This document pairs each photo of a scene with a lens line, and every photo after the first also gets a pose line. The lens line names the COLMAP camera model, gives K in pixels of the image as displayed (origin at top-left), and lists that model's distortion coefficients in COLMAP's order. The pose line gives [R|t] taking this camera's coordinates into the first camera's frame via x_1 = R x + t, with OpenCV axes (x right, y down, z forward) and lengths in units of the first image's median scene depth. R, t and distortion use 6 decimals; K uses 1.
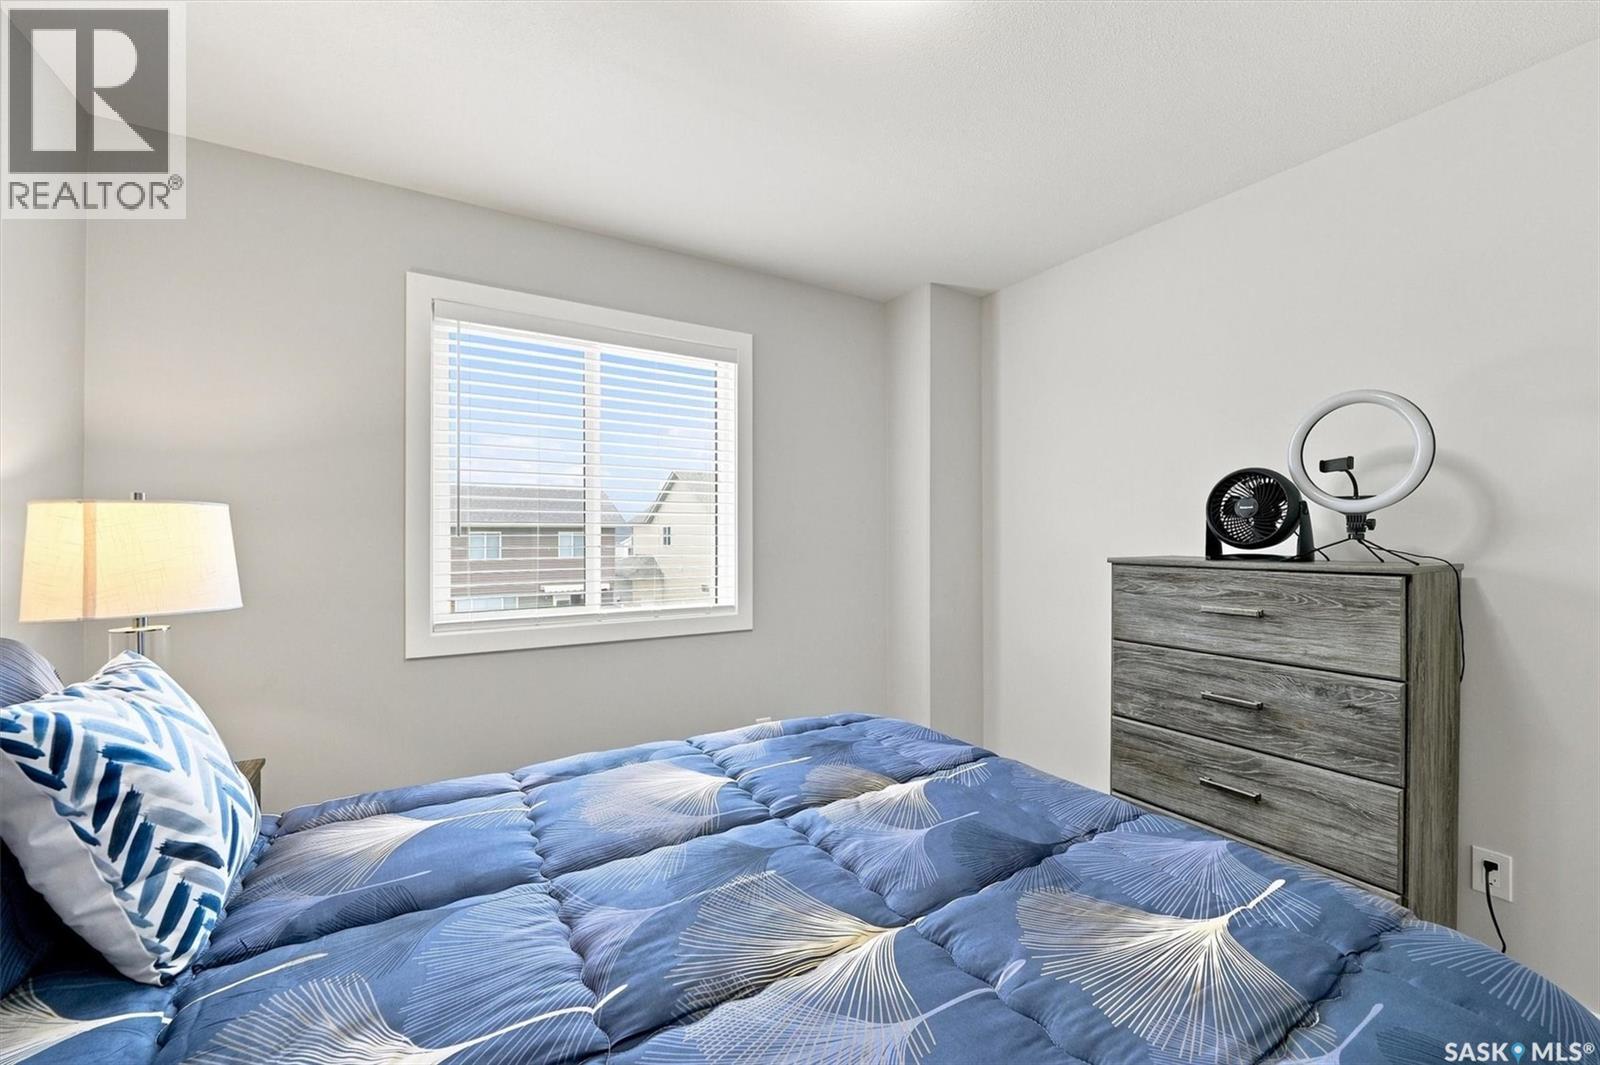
lens RADIAL K [[634.3, 0, 798.7], [0, 634.3, 537.7], [0, 0, 1]] dist [-0.010964, 0.000050]
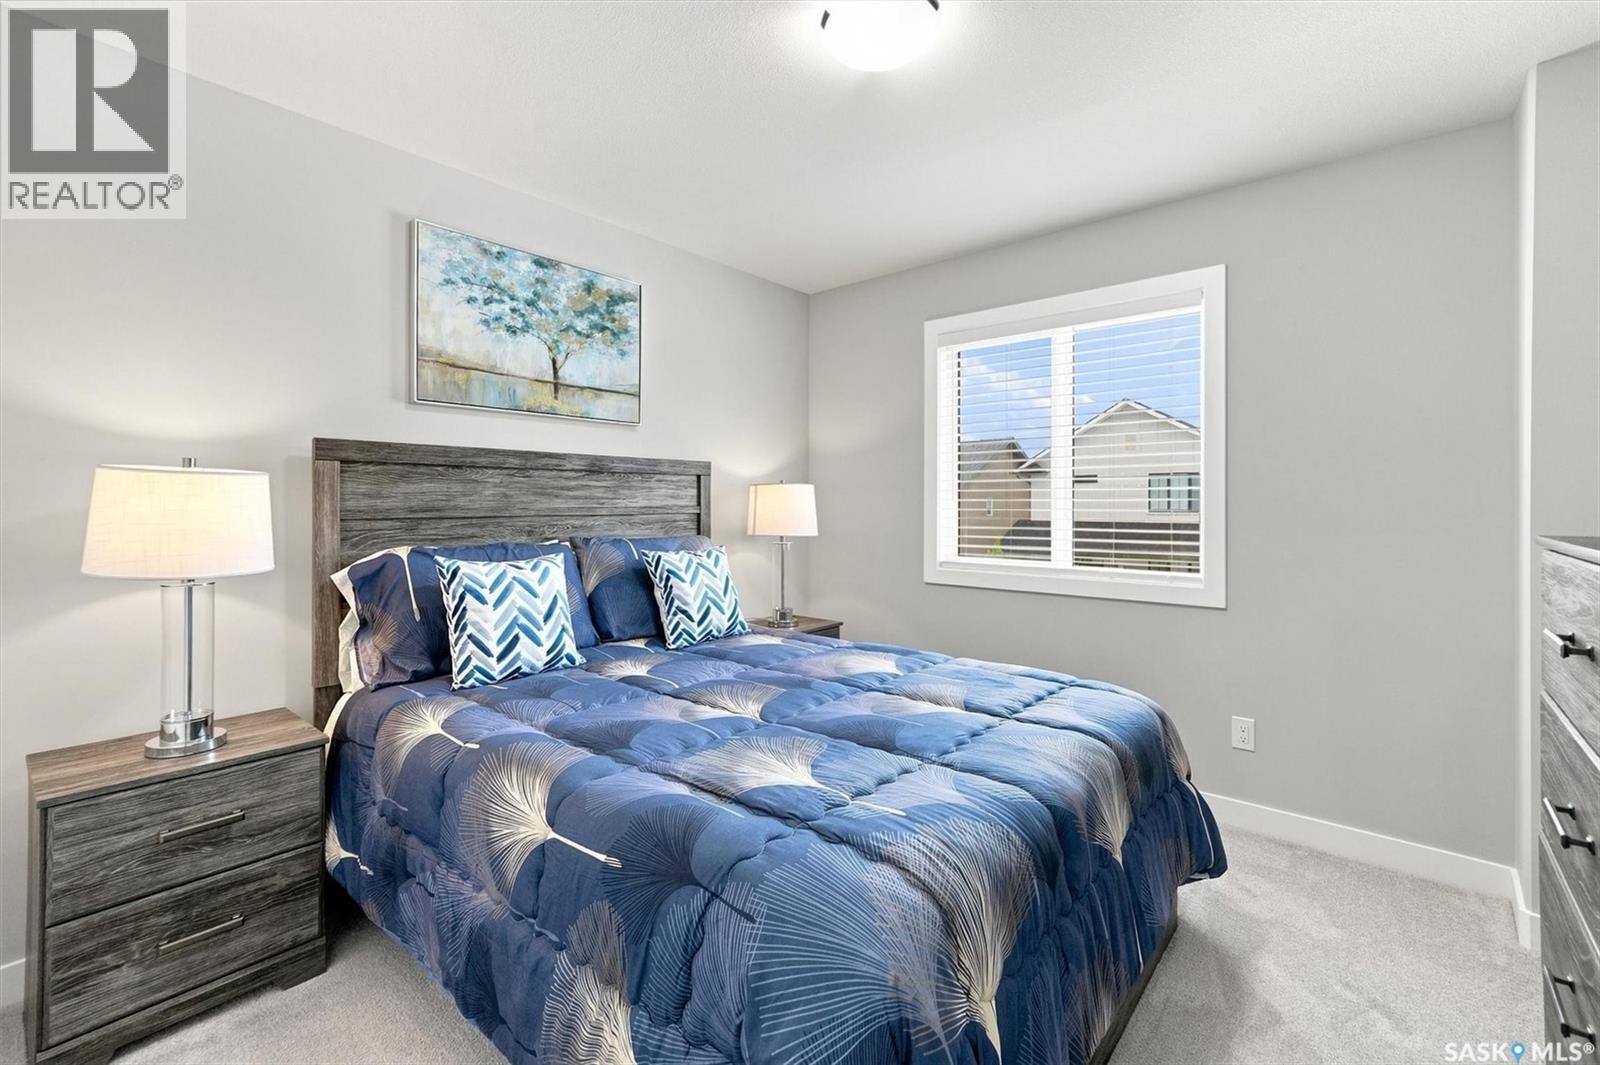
lens RADIAL K [[683.5, 0, 792.0], [0, 683.5, 501.8], [0, 0, 1]] dist [-0.004835, -0.000281]
pose [[0.305940, -0.003891, -0.952043, 2.090151], [-0.000676, 0.999991, -0.004304, 0.024315], [0.952051, 0.001961, 0.305934, 0.531904]]
